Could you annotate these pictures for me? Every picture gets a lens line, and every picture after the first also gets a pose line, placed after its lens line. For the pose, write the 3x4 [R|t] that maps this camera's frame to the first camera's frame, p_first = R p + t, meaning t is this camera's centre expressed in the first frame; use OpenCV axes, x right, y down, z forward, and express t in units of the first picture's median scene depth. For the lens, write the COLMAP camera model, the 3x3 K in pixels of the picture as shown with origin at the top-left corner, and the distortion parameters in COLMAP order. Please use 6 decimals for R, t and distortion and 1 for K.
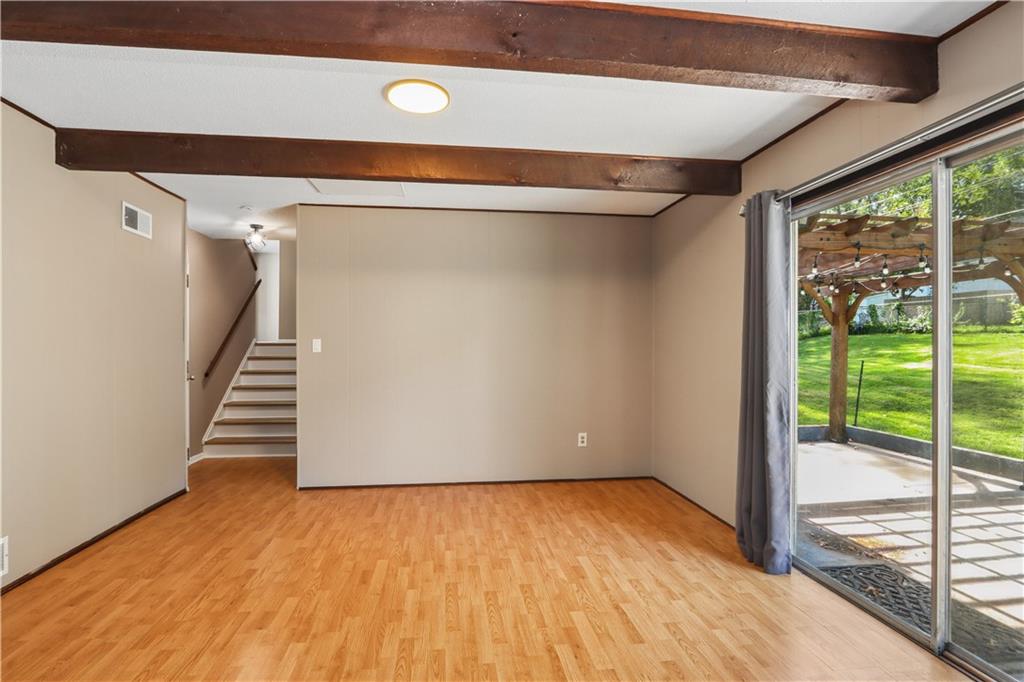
lens RADIAL K [[481.2, 0, 513.8], [0, 481.2, 343.4], [0, 0, 1]] dist [-0.011270, 0.003350]
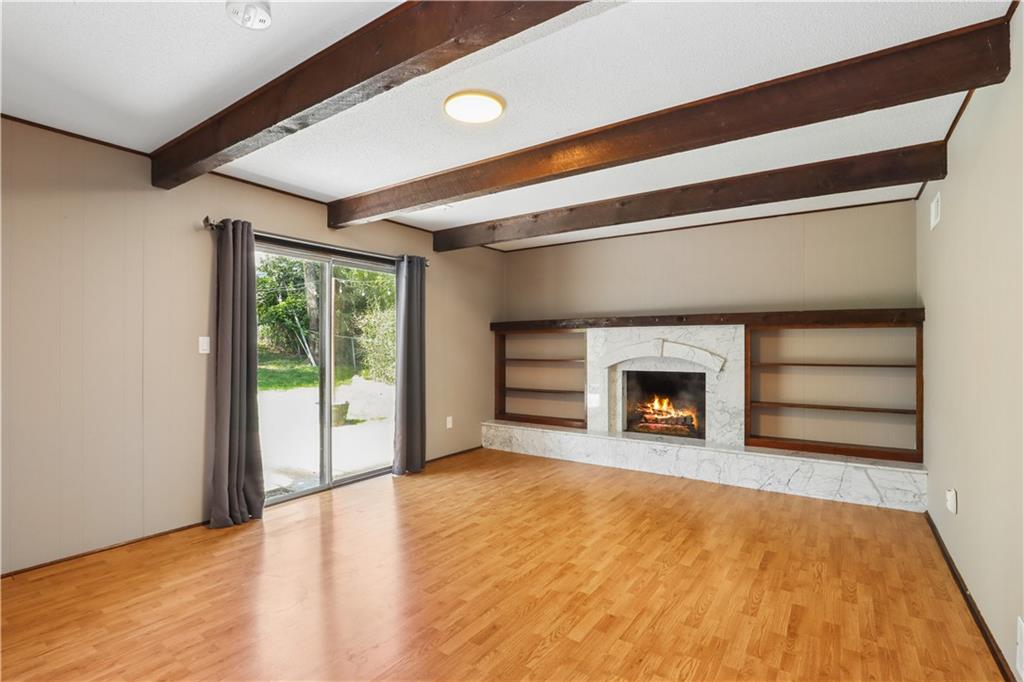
lens RADIAL K [[481.2, 0, 518.3], [0, 481.2, 346.0], [0, 0, 1]] dist [-0.011270, 0.003350]
pose [[-0.744425, -0.002355, 0.667702, -1.071888], [-0.005460, 0.999982, -0.002560, 0.025425], [-0.667684, -0.005552, -0.744424, 1.912948]]
